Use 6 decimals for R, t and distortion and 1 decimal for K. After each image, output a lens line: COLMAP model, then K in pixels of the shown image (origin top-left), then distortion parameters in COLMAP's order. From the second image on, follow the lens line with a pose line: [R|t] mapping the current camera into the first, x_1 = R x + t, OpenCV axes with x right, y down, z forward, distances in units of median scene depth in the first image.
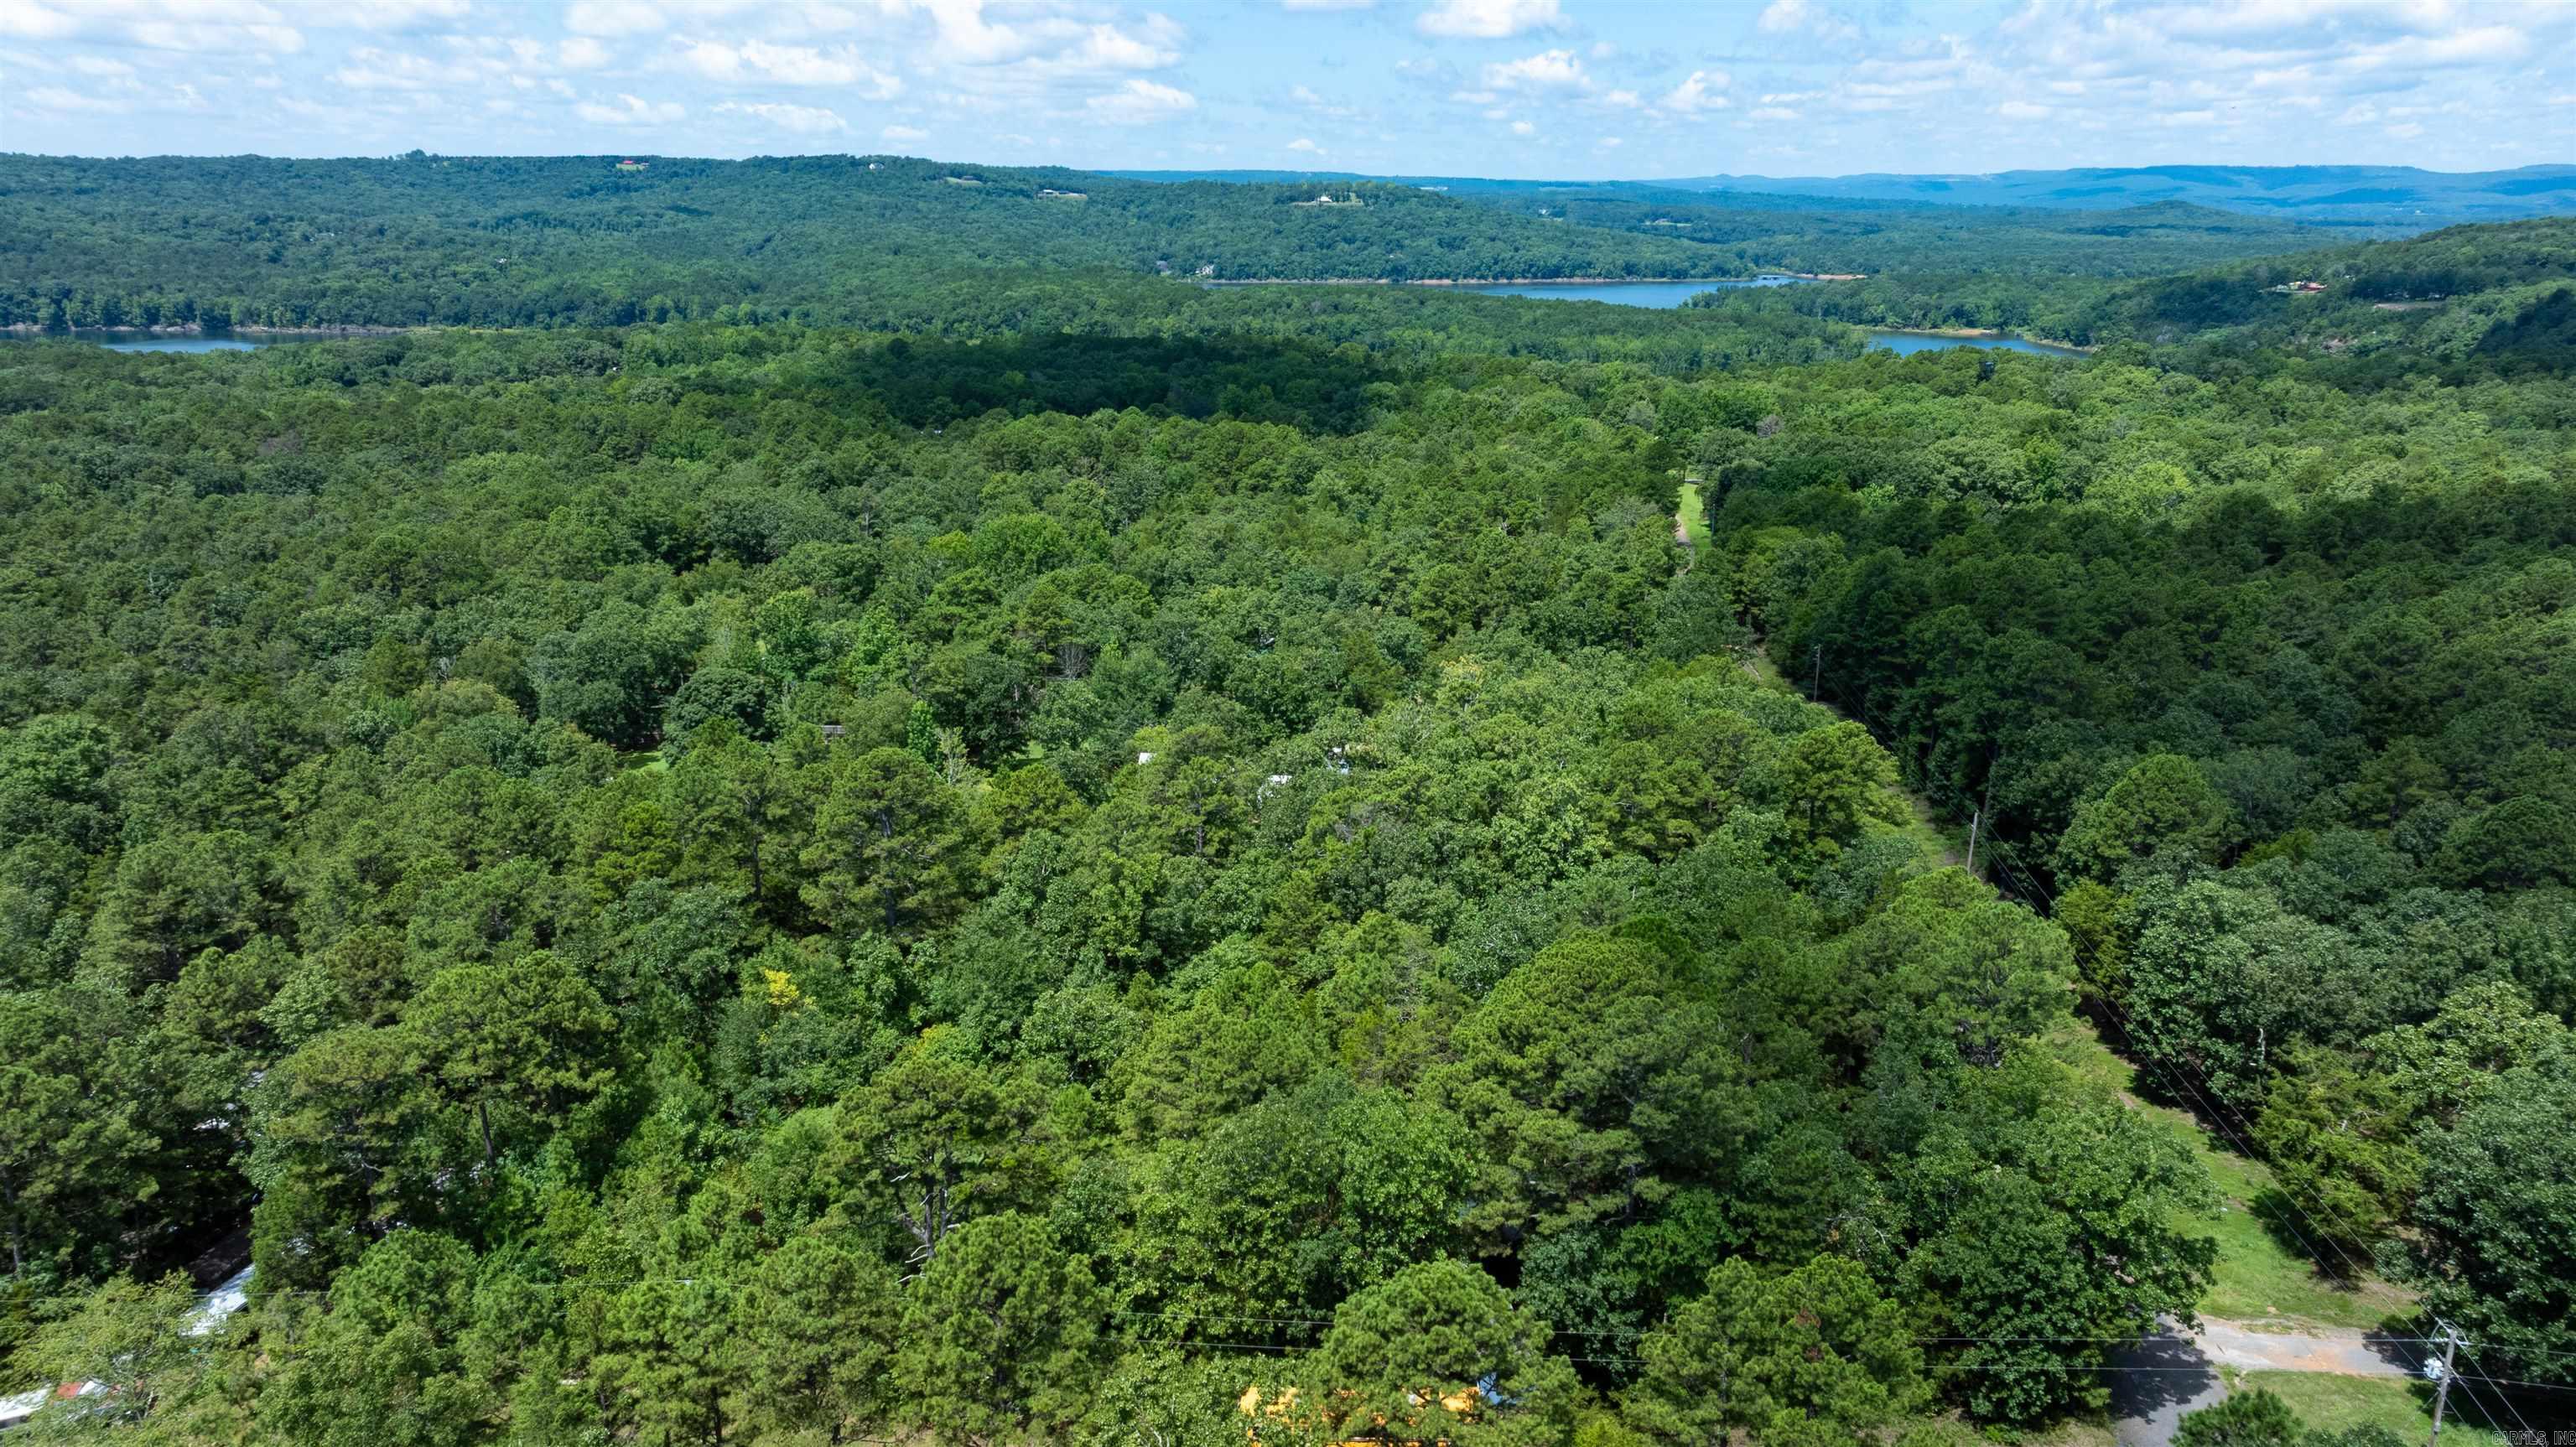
lens RADIAL K [[1822.1, 0, 1297.3], [0, 1822.1, 721.5], [0, 0, 1]] dist [-0.055008, 0.090099]
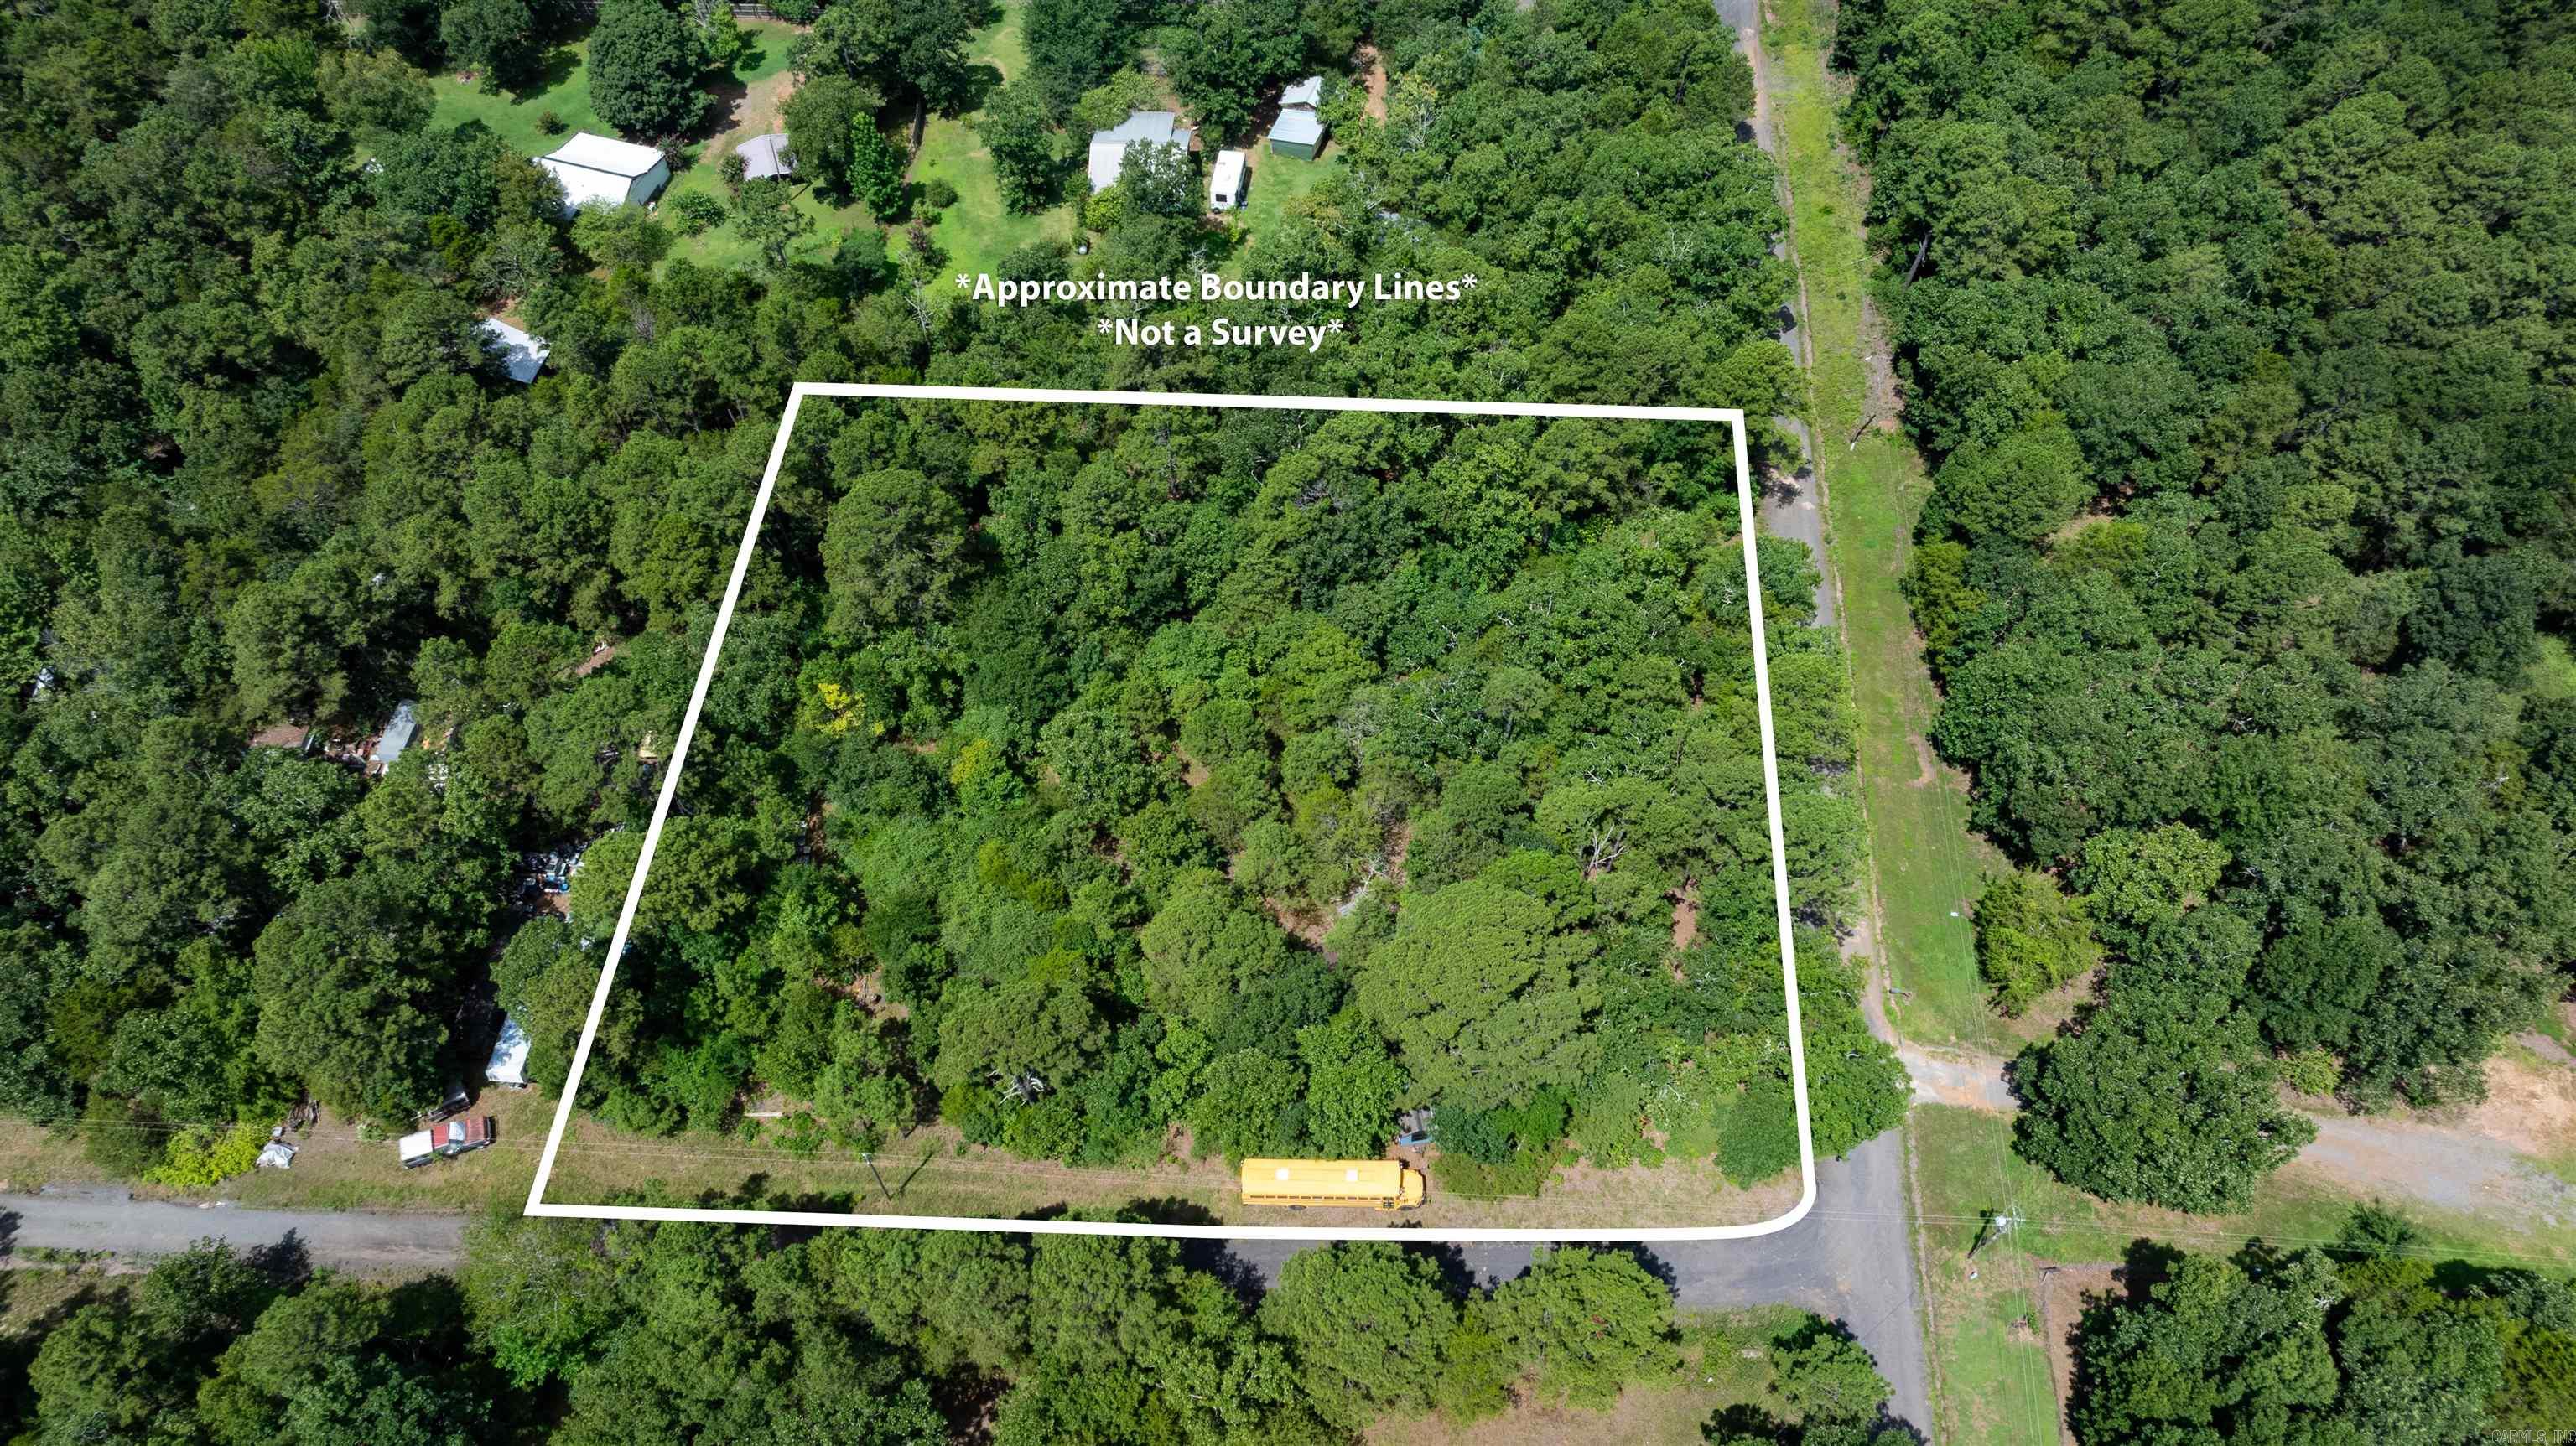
lens RADIAL K [[1822.0, 0, 1297.3], [0, 1822.0, 721.0], [0, 0, 1]] dist [-0.055008, 0.090099]
pose [[0.999425, -0.026376, 0.021309, -0.004647], [0.005844, 0.753008, 0.657985, -0.597735], [-0.033401, -0.657482, 0.752729, 0.072118]]
